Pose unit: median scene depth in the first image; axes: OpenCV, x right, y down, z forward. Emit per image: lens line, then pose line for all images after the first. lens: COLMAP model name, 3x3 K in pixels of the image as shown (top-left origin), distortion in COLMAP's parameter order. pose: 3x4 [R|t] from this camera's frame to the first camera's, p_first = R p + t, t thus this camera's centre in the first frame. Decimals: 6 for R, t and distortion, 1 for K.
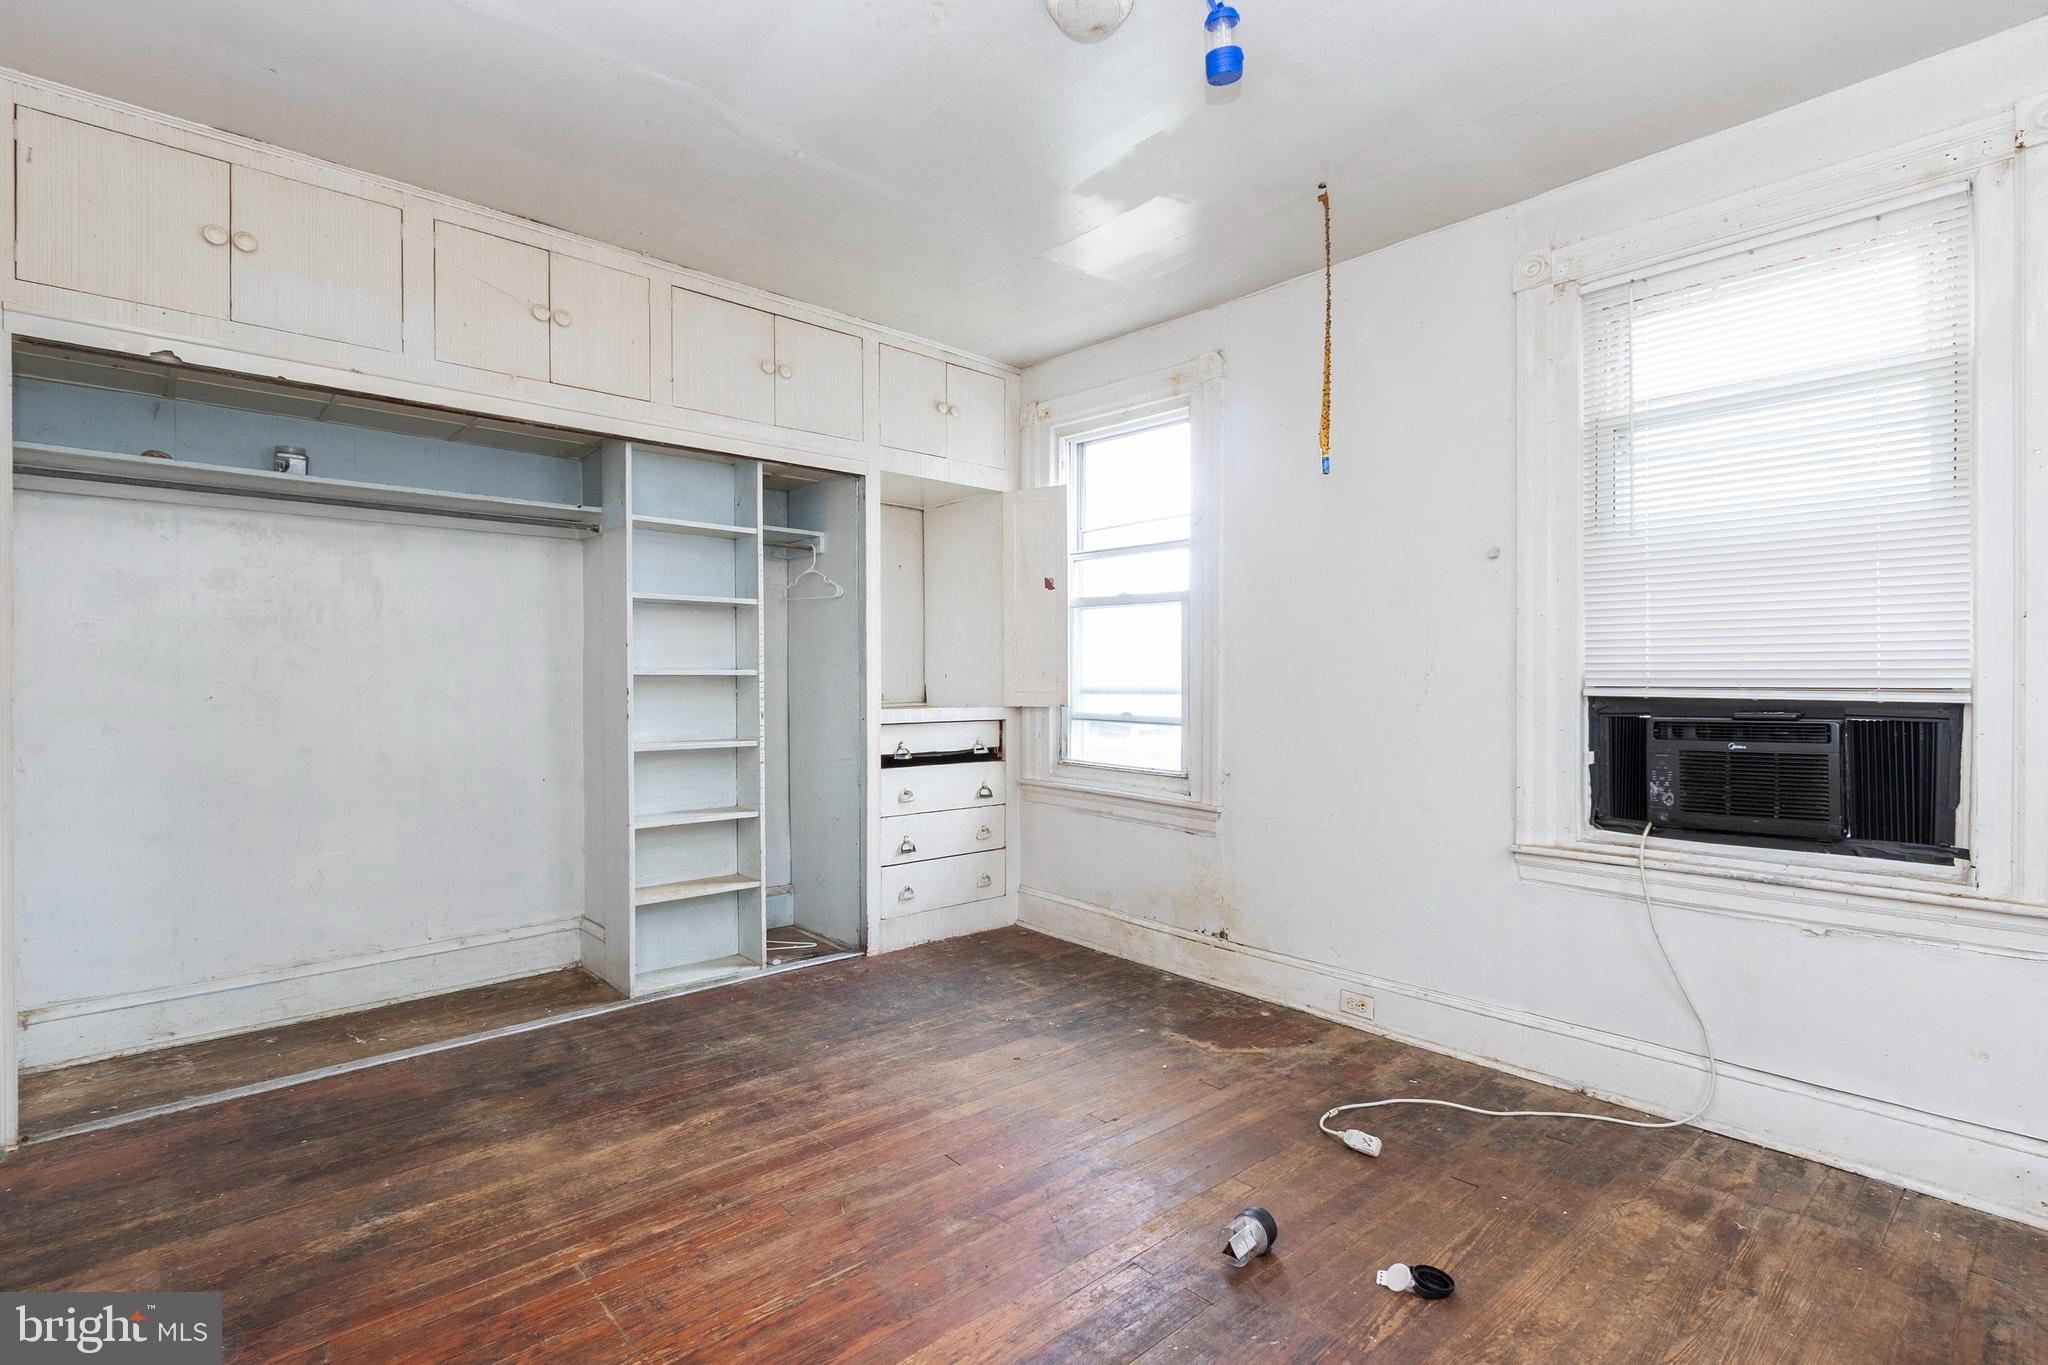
lens RADIAL K [[948.1, 0, 1024.0], [0, 948.1, 682.5], [0, 0, 1]] dist [-0.001281, -0.000669]
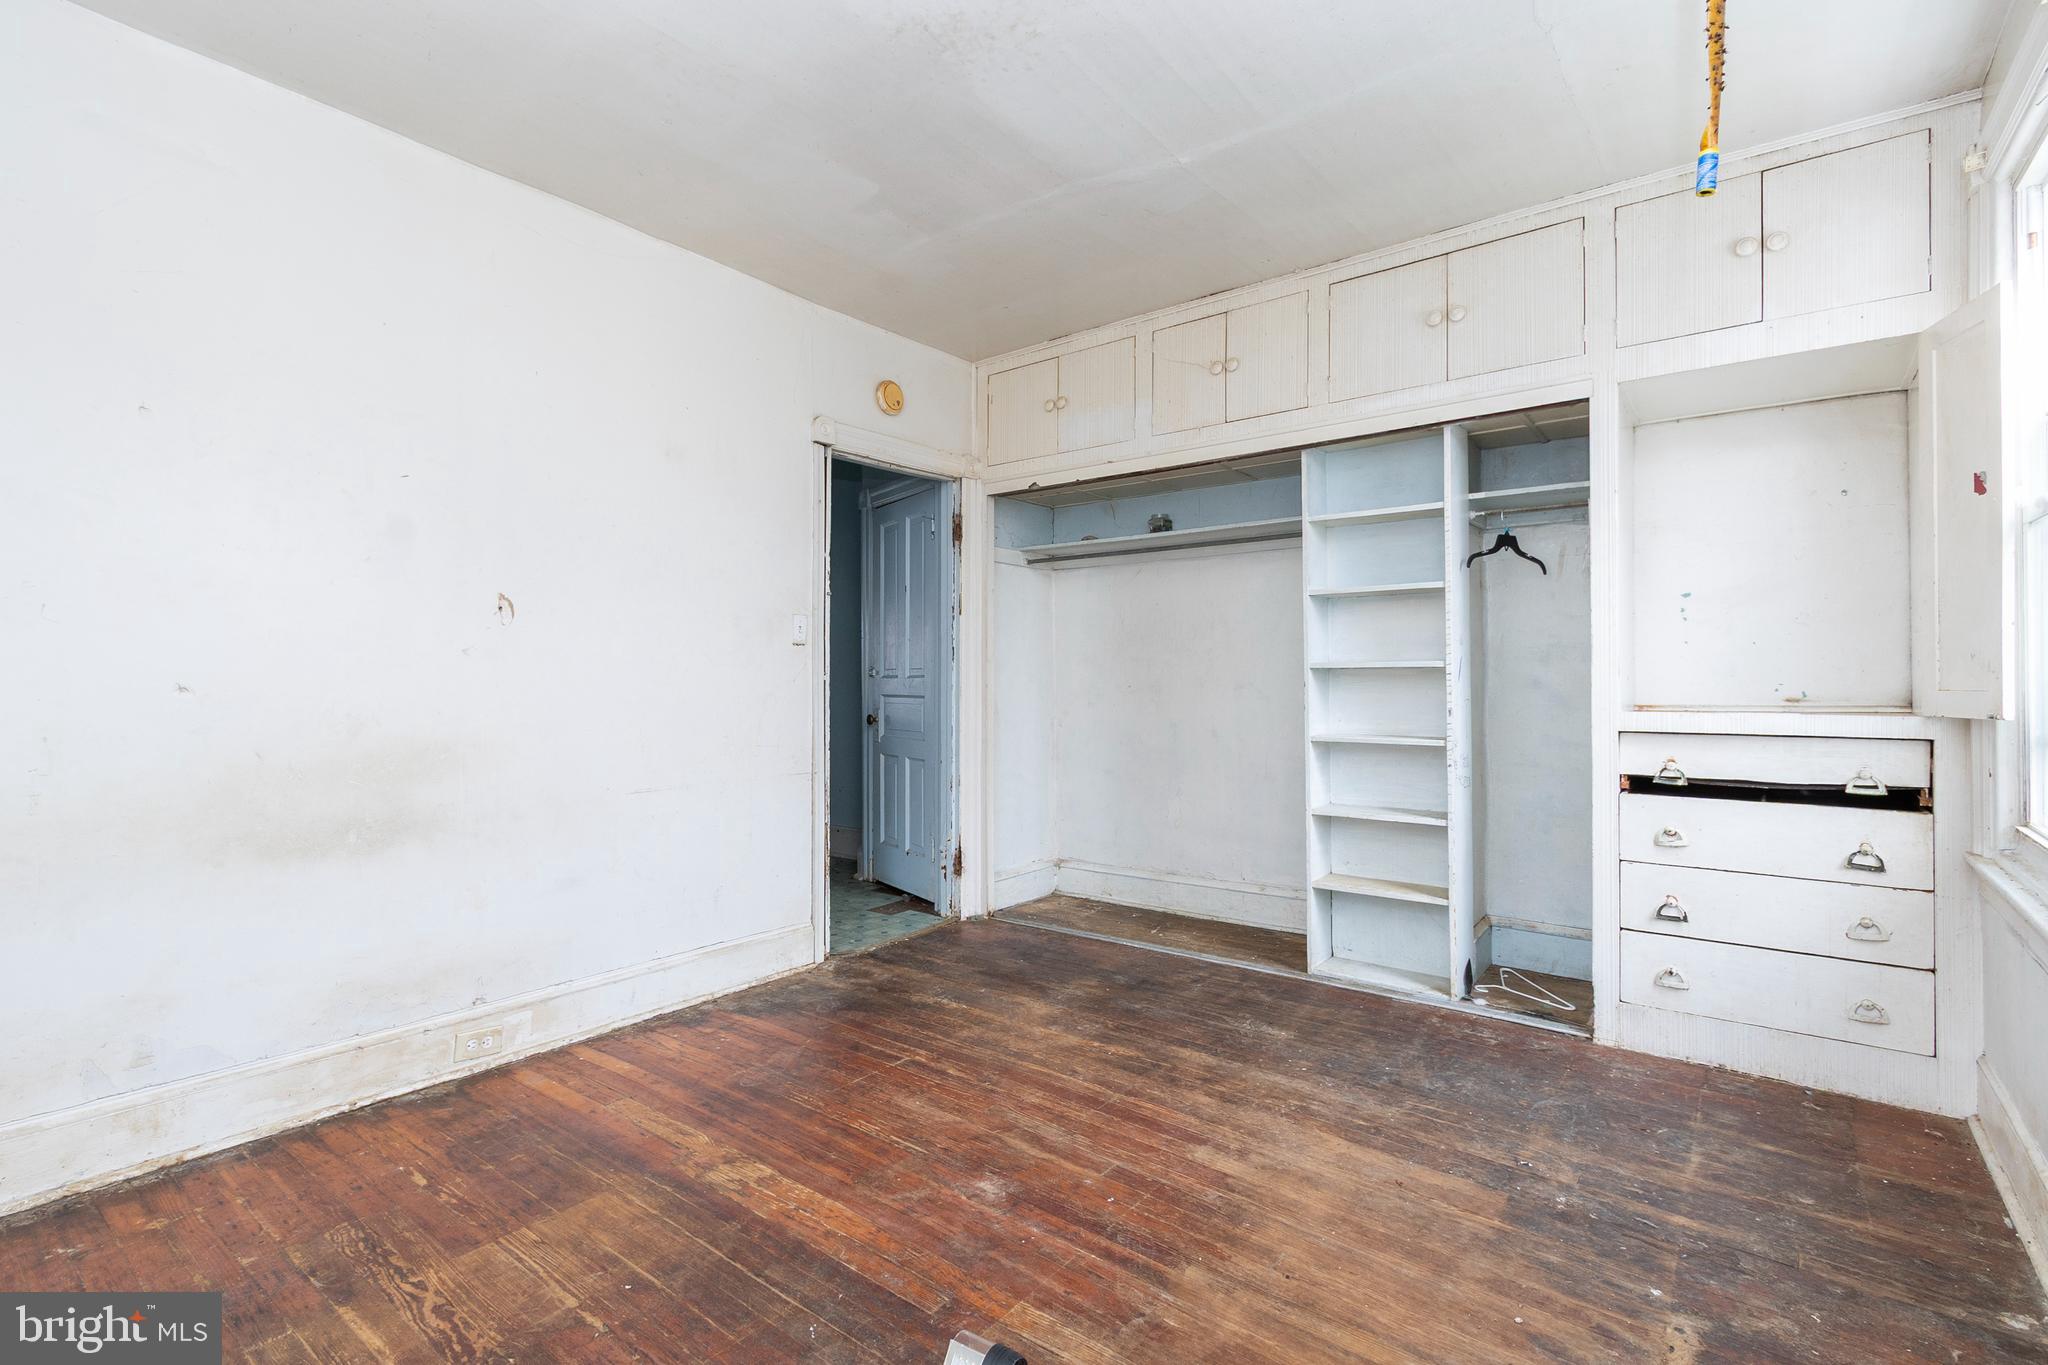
lens RADIAL K [[943.1, 0, 1014.5], [0, 943.1, 672.6], [0, 0, 1]] dist [-0.001120, -0.000802]
pose [[0.168131, -0.007195, -0.985738, 0.615800], [0.000250, 0.999974, -0.007256, 0.005391], [0.985765, 0.000974, 0.168128, 0.538346]]
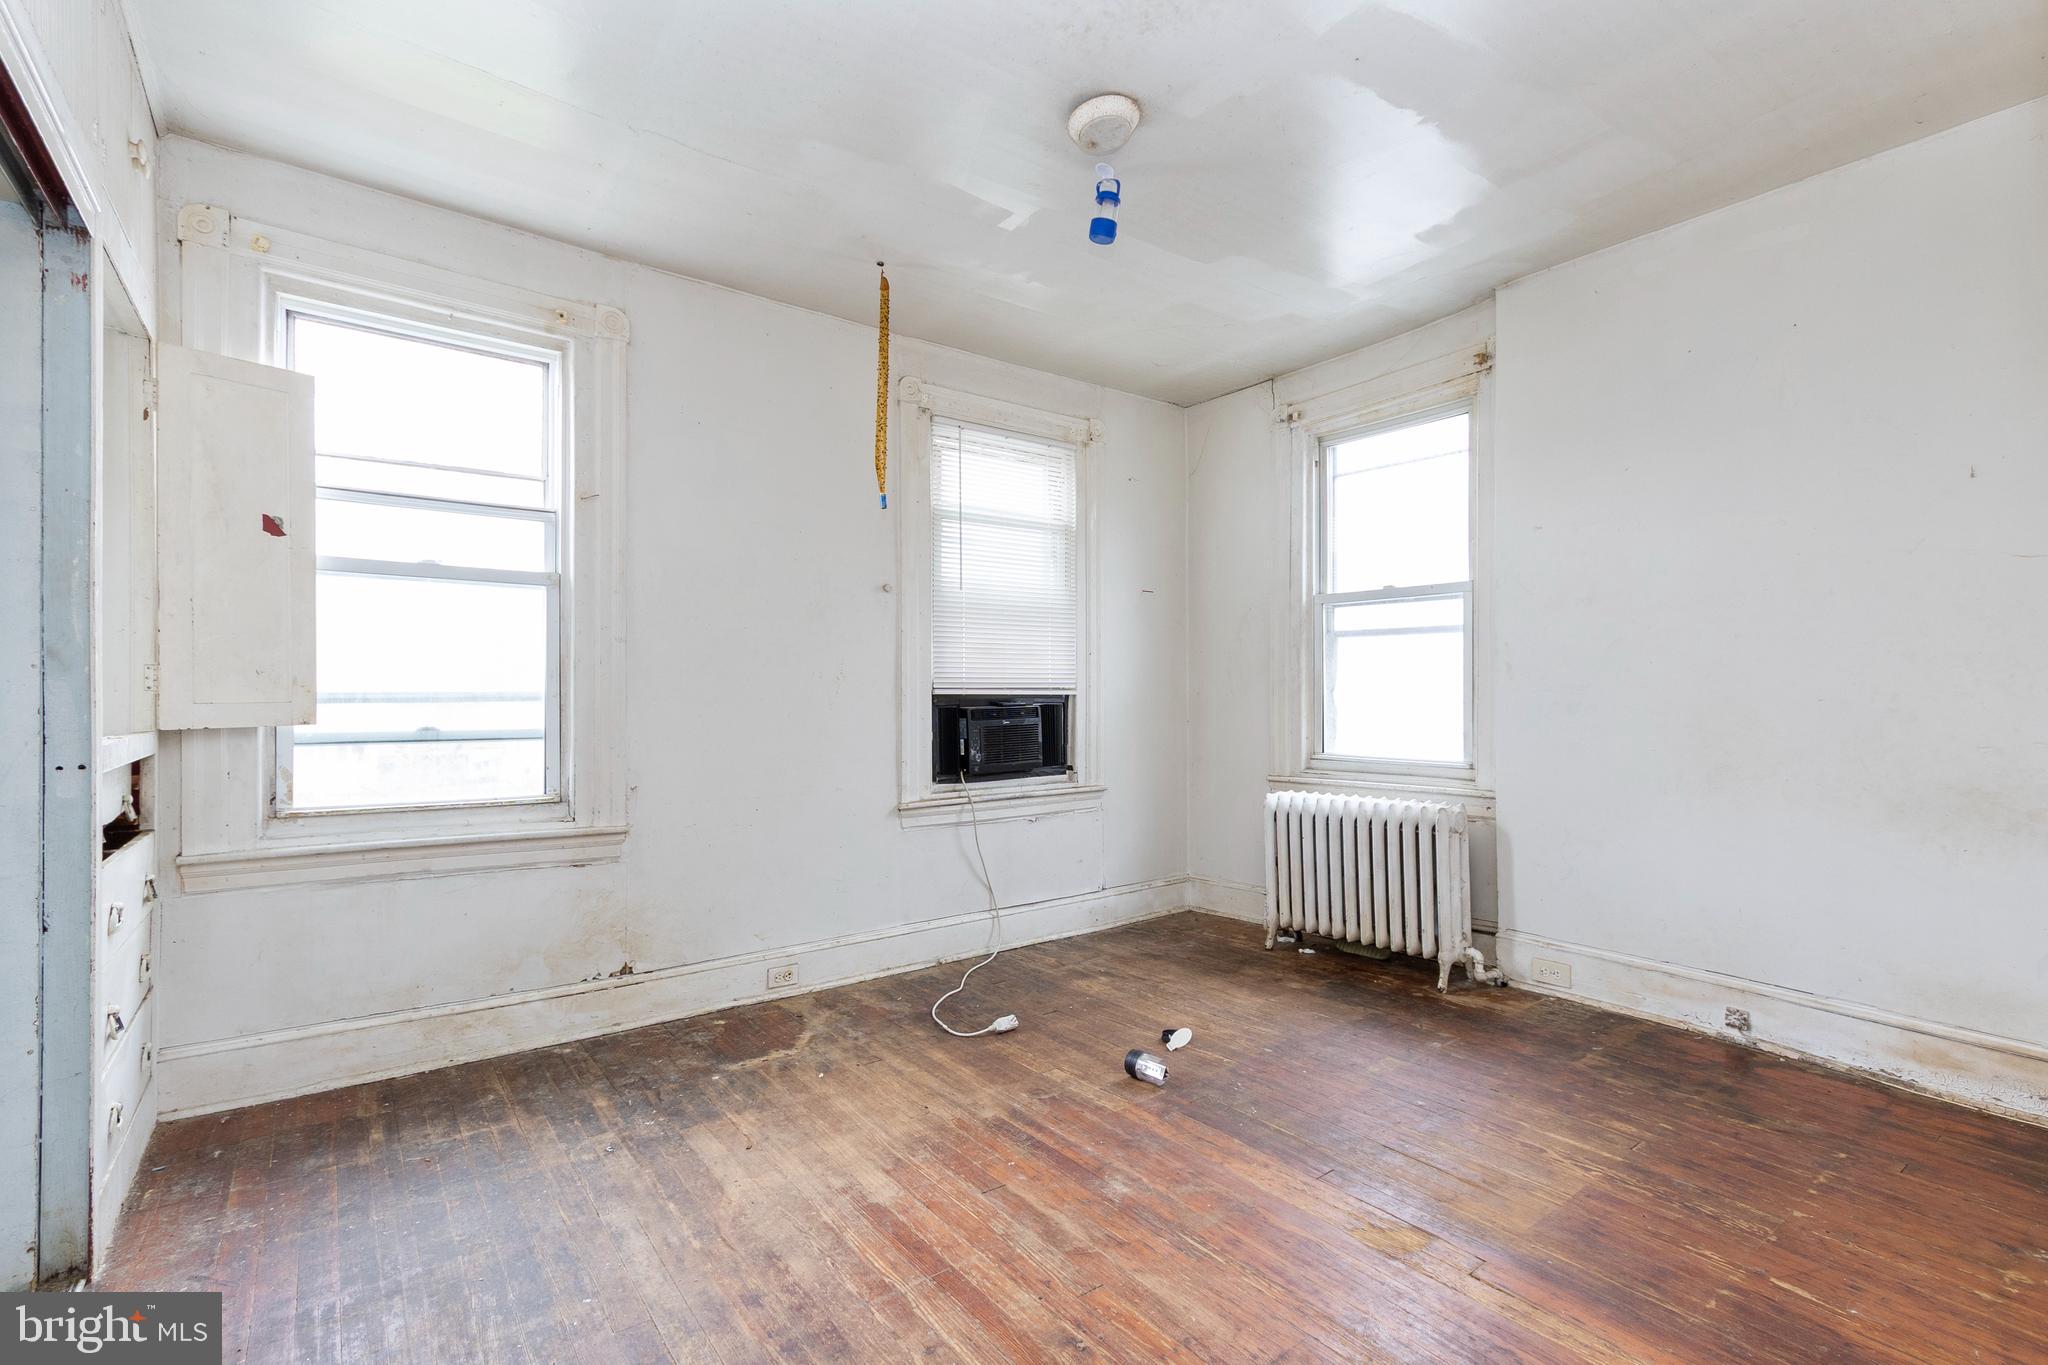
lens RADIAL K [[920.2, 0, 1024.0], [0, 920.2, 682.5], [0, 0, 1]] dist [0.000804, -0.000043]
pose [[0.090458, 0.003454, 0.995894, -0.716296], [0.002450, 0.999990, -0.003691, 0.001085], [-0.995897, 0.002774, 0.090449, 0.639869]]
